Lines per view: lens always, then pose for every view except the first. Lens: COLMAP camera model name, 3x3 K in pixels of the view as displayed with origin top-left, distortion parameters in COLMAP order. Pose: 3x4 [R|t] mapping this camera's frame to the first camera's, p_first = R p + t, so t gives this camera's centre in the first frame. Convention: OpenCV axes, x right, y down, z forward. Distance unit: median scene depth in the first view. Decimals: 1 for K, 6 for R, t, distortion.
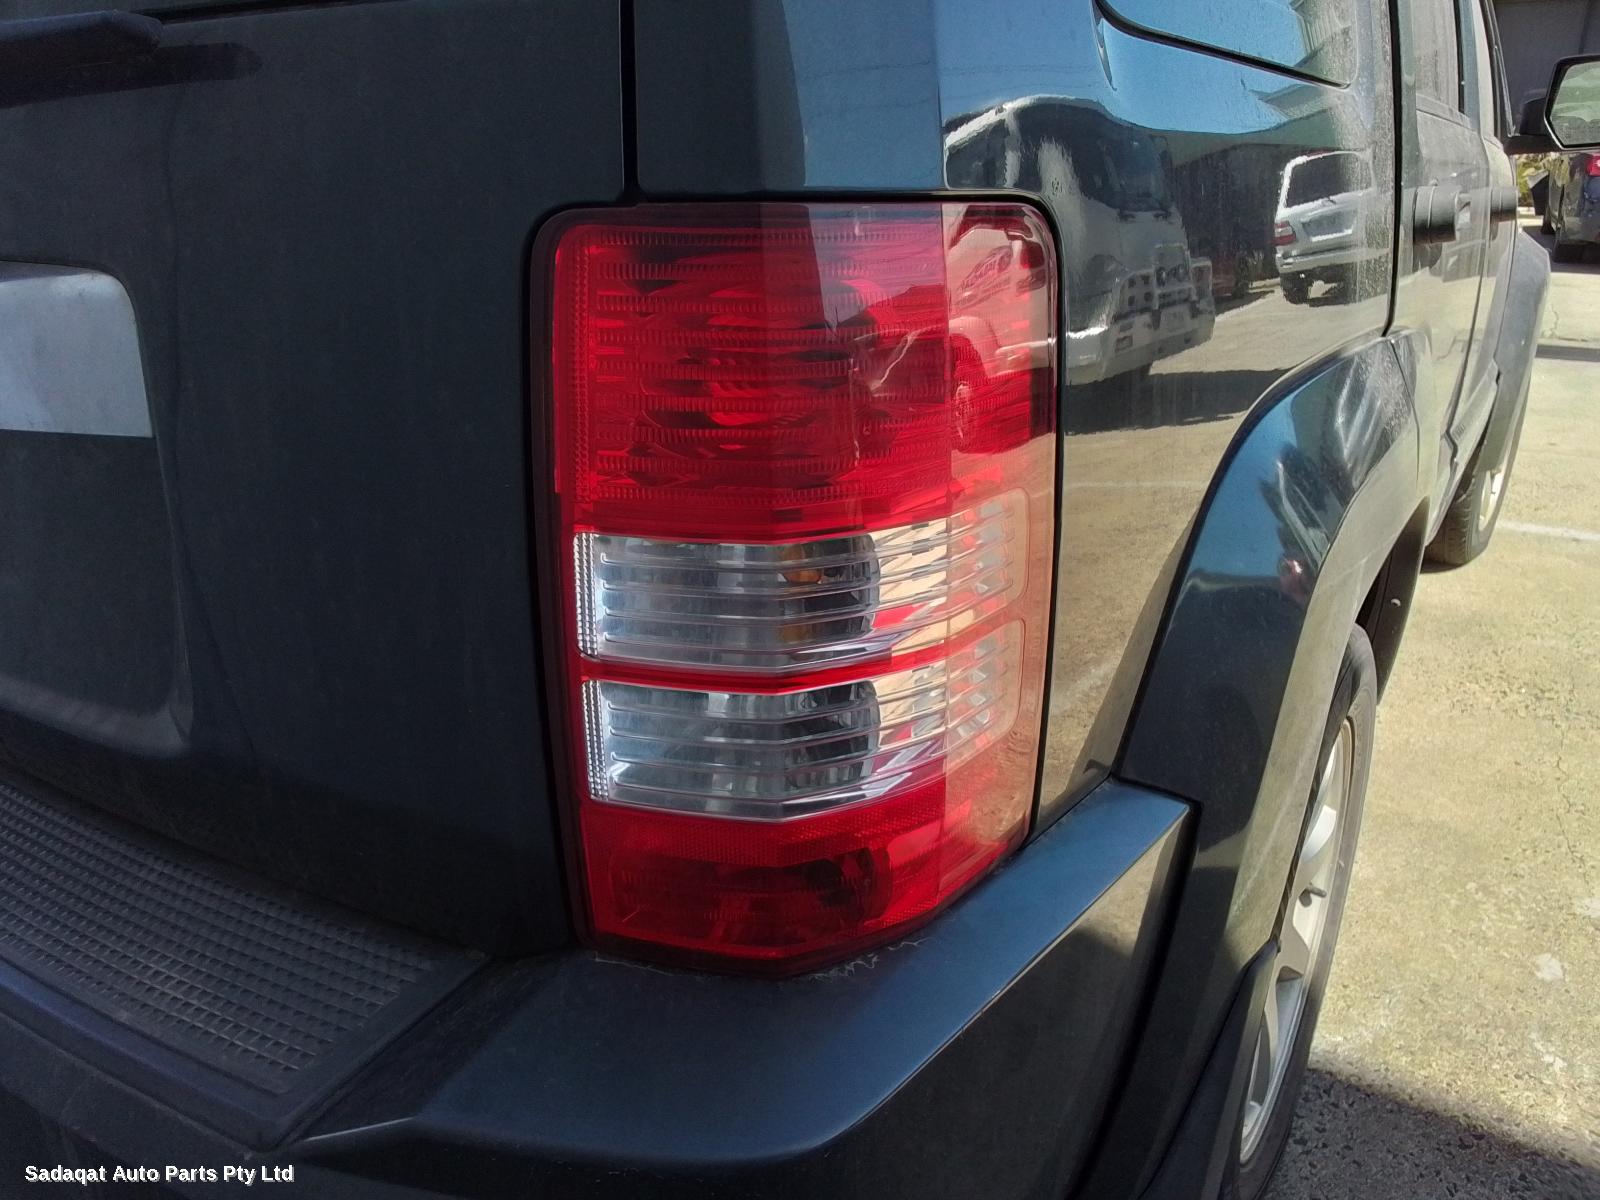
lens RADIAL K [[1097.8, 0, 799.7], [0, 1097.8, 594.3], [0, 0, 1]] dist [0.092268, -0.104129]
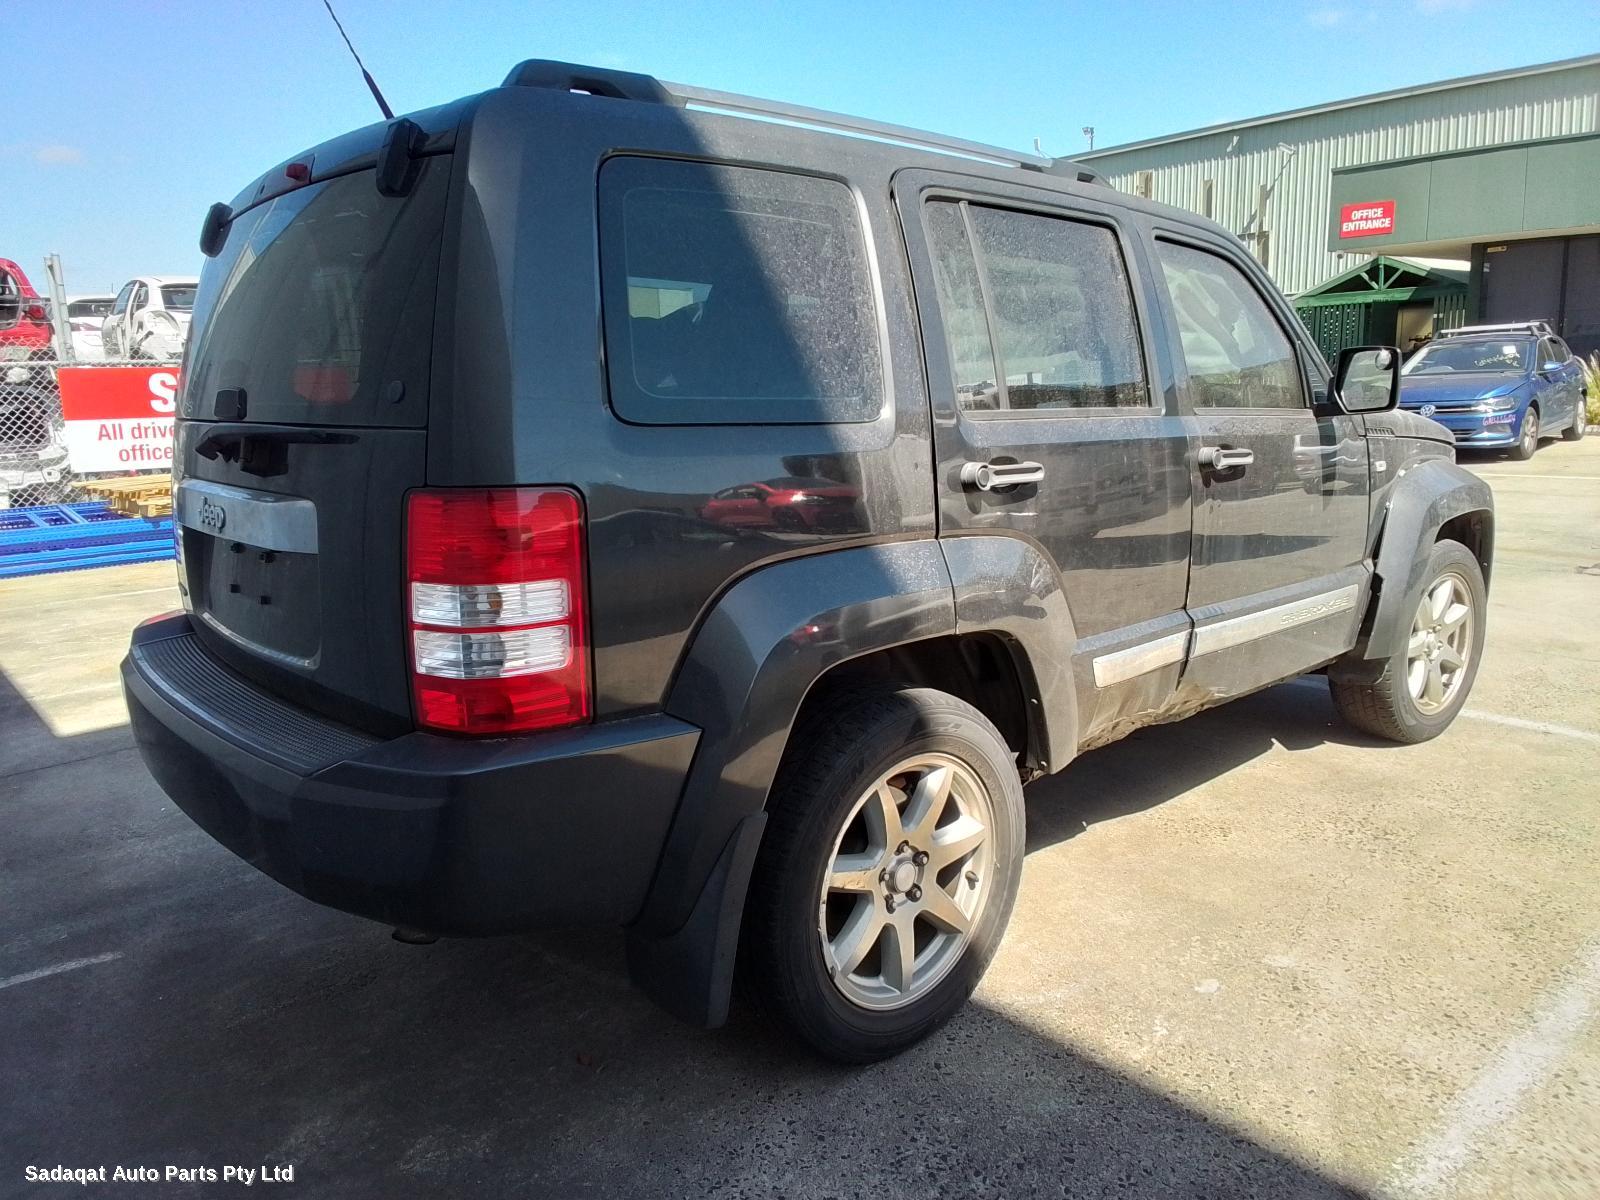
lens RADIAL K [[1097.8, 0, 799.7], [0, 1097.8, 594.3], [0, 0, 1]] dist [0.092268, -0.104129]
pose [[0.975521, 0.043851, -0.215489, 1.121399], [-0.079270, 0.984158, -0.158587, 0.280509], [0.205121, 0.171787, 0.963543, -1.328381]]
